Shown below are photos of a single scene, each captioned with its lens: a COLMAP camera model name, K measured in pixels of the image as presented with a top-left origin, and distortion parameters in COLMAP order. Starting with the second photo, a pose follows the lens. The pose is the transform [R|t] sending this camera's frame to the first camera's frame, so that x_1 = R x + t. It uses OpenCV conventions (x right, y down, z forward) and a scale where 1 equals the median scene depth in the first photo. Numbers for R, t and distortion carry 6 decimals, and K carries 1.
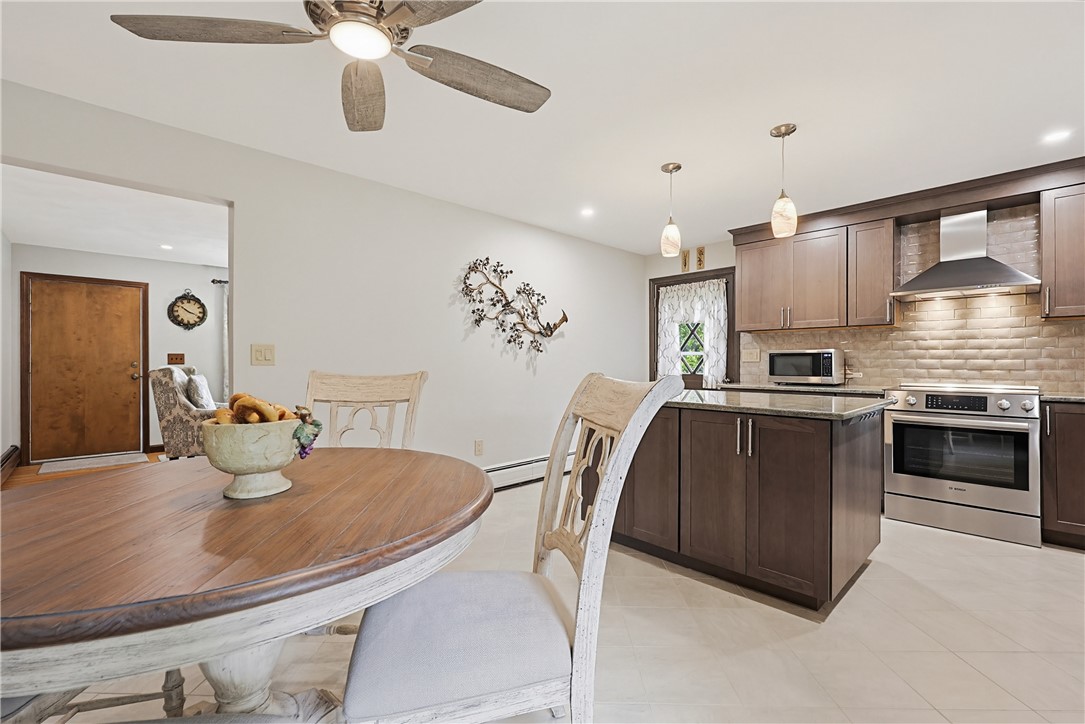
lens RADIAL K [[465.0, 0, 542.5], [0, 465.0, 362.0], [0, 0, 1]] dist [0.001005, 0.000216]
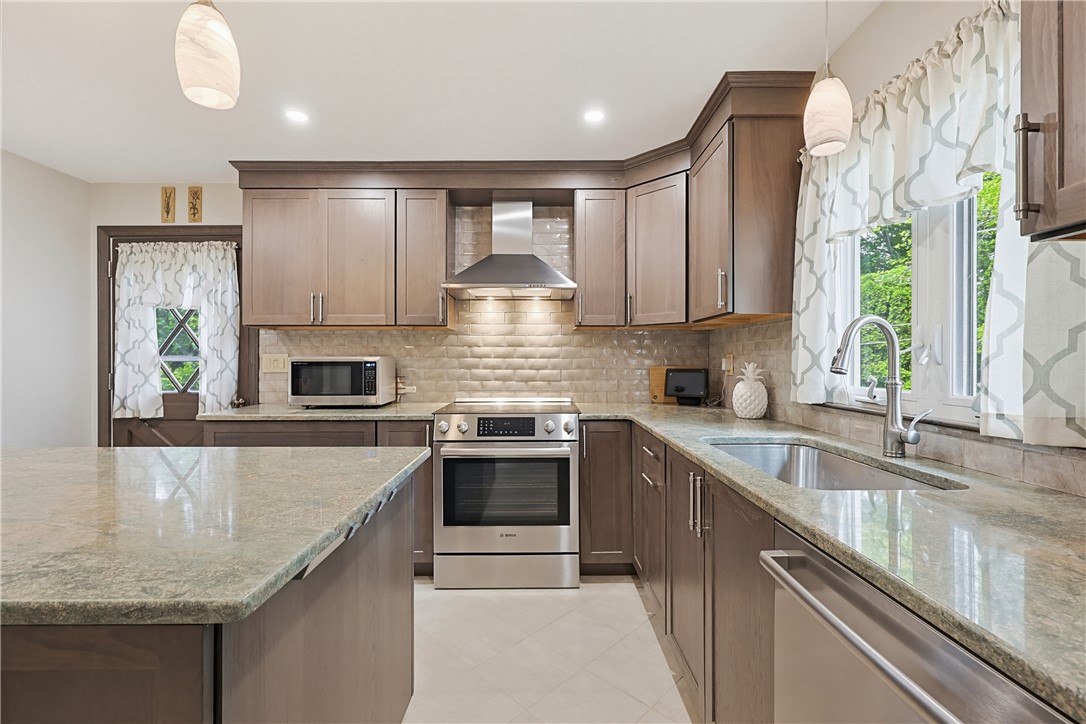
lens RADIAL K [[465.0, 0, 542.6], [0, 465.0, 358.8], [0, 0, 1]] dist [-0.002436, -0.000206]
pose [[0.688733, 0.001353, 0.725014, 0.282344], [0.001101, 0.999995, -0.002912, -0.021693], [-0.725014, 0.002804, 0.688728, 0.325637]]
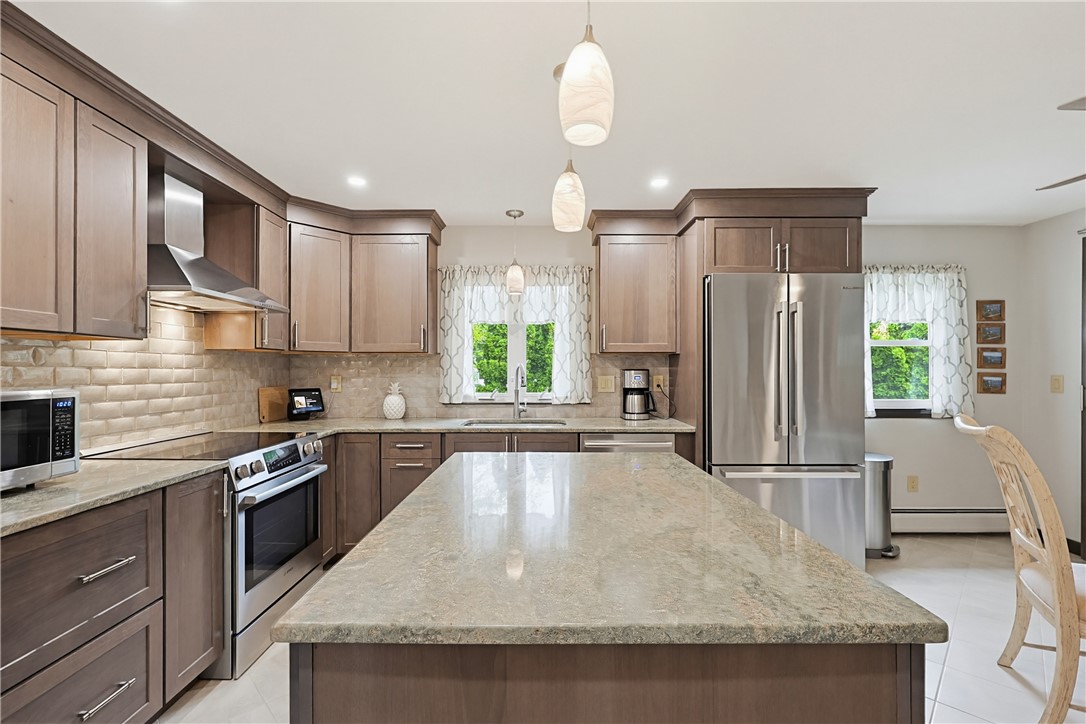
lens RADIAL K [[482.5, 0, 544.1], [0, 482.5, 365.0], [0, 0, 1]] dist [-0.003641, -0.000236]
pose [[-0.725697, 0.005019, 0.687996, 0.040546], [-0.000675, 0.999968, -0.008007, -0.044908], [-0.688014, -0.006275, -0.725670, 1.024238]]
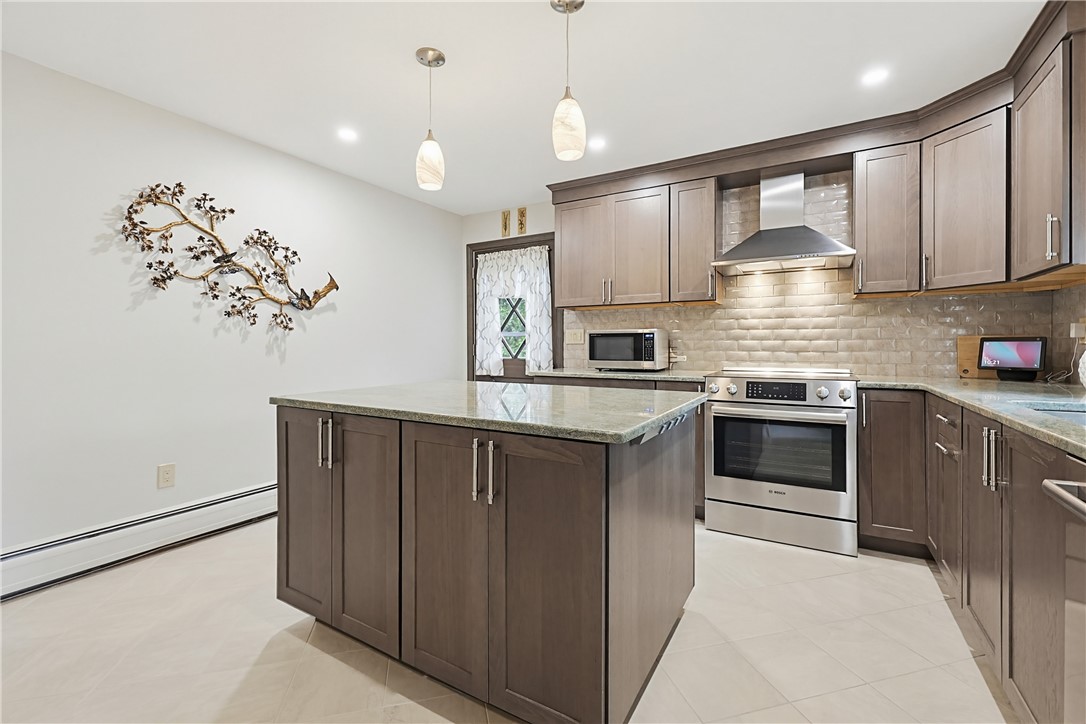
lens RADIAL K [[464.0, 0, 546.4], [0, 464.0, 346.3], [0, 0, 1]] dist [-0.001192, -0.000159]
pose [[0.961547, -0.002496, 0.274630, 0.201944], [0.001862, 0.999995, 0.002569, 0.002334], [-0.274635, -0.001959, 0.961547, 0.240698]]
